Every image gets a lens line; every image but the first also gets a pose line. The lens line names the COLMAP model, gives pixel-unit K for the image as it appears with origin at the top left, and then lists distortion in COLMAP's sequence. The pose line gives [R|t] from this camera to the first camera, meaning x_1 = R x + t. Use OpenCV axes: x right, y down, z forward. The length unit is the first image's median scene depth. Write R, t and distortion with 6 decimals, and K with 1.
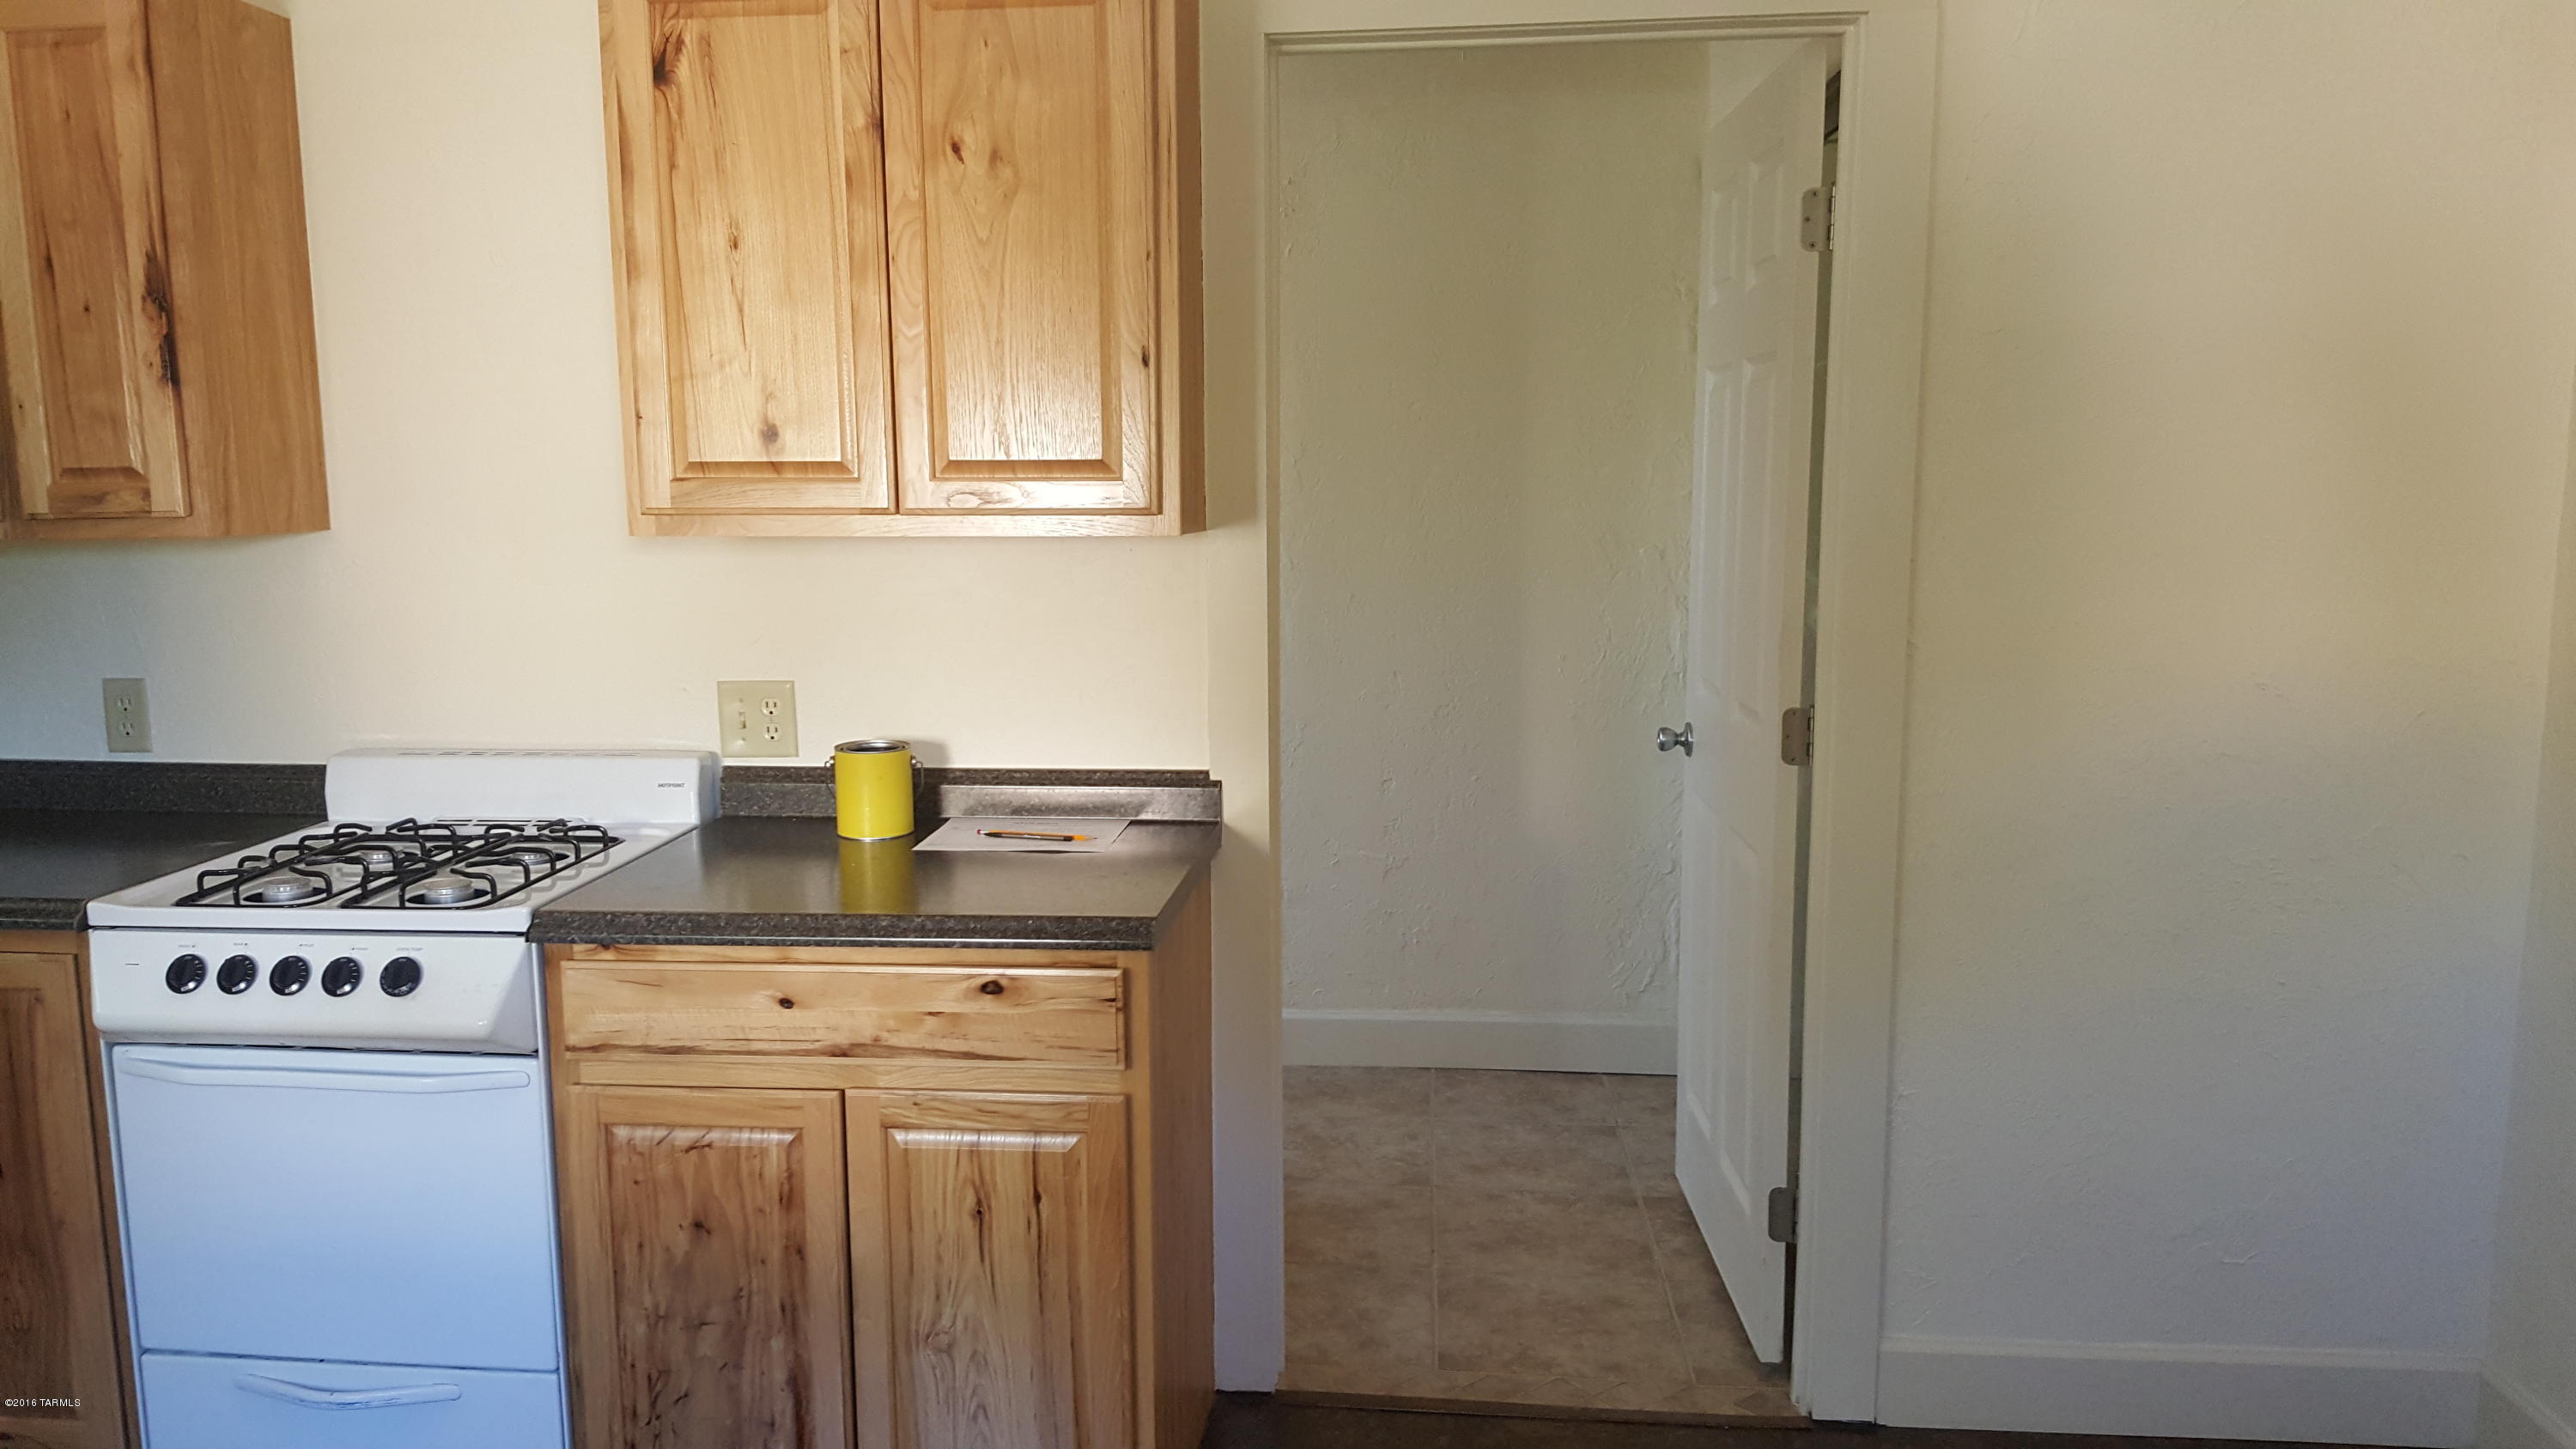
lens RADIAL K [[1961.5, 0, 1283.1], [0, 1961.5, 759.3], [0, 0, 1]] dist [0.136023, -0.215218]
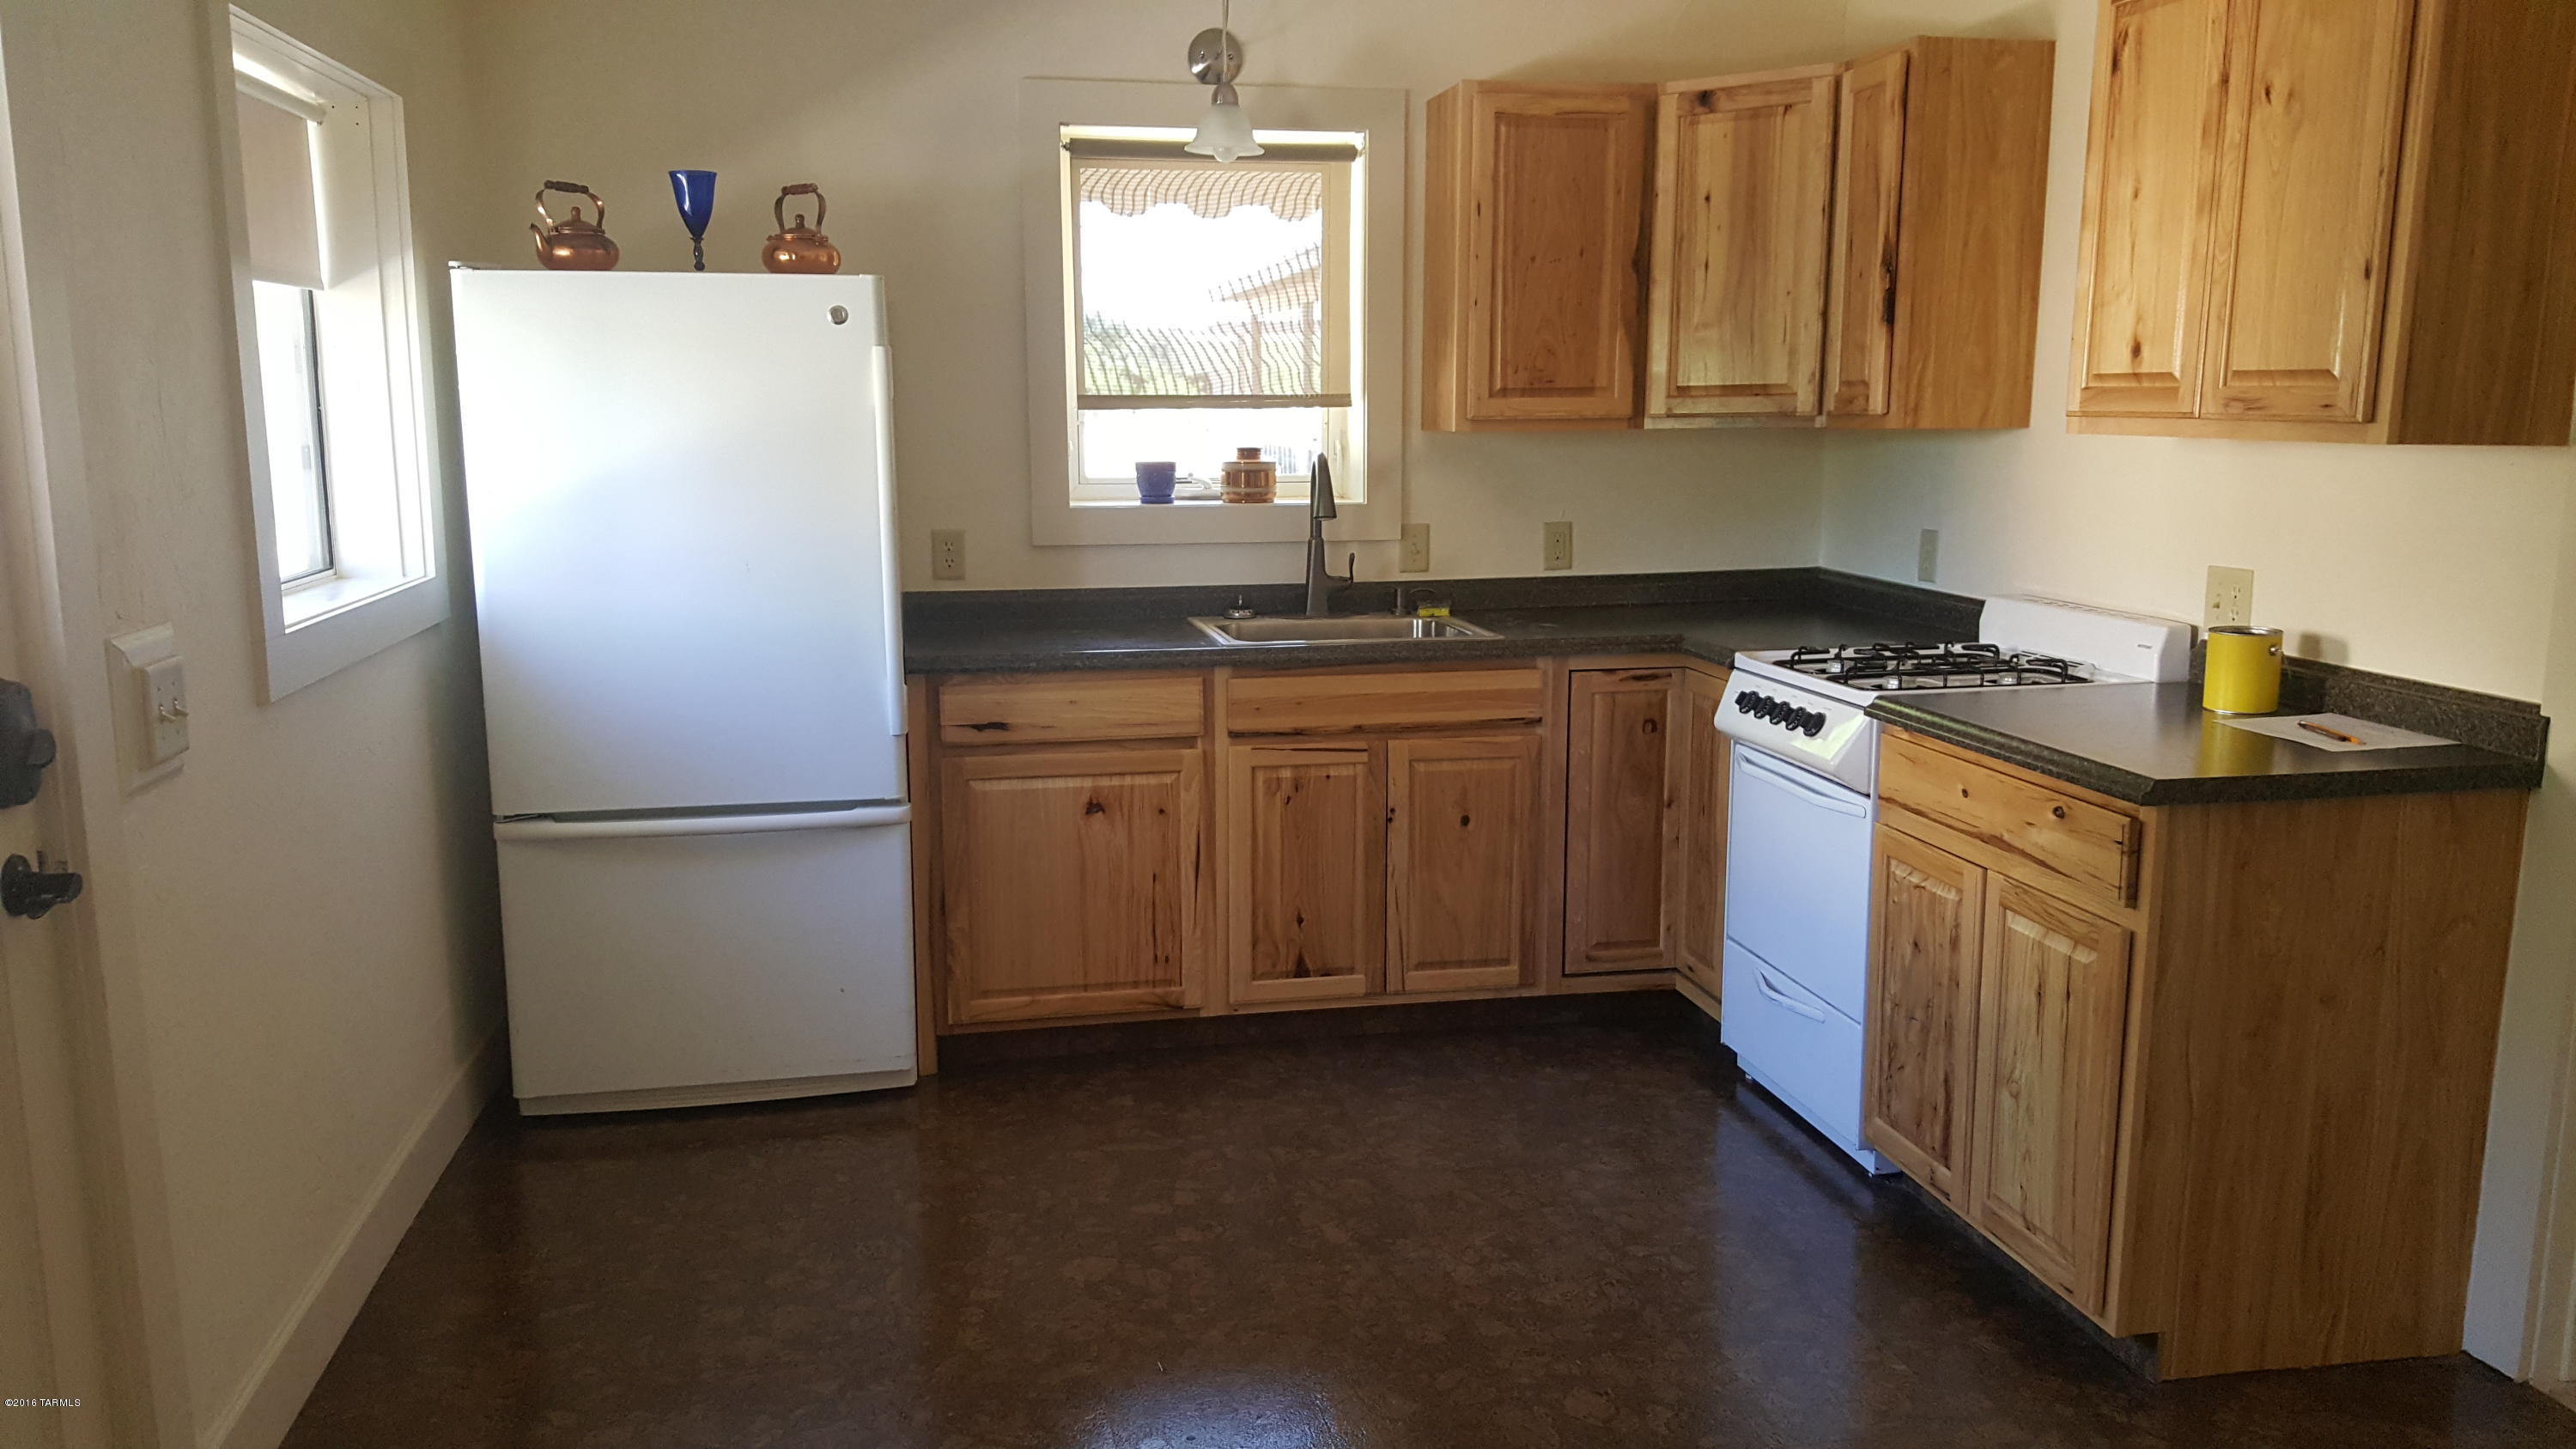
lens RADIAL K [[1961.5, 0, 1283.1], [0, 1961.5, 759.3], [0, 0, 1]] dist [0.136023, -0.215218]
pose [[0.292908, 0.182055, -0.938648, 0.799983], [-0.140671, 0.979228, 0.146029, -0.025514], [0.945736, 0.089267, 0.312434, 0.154392]]
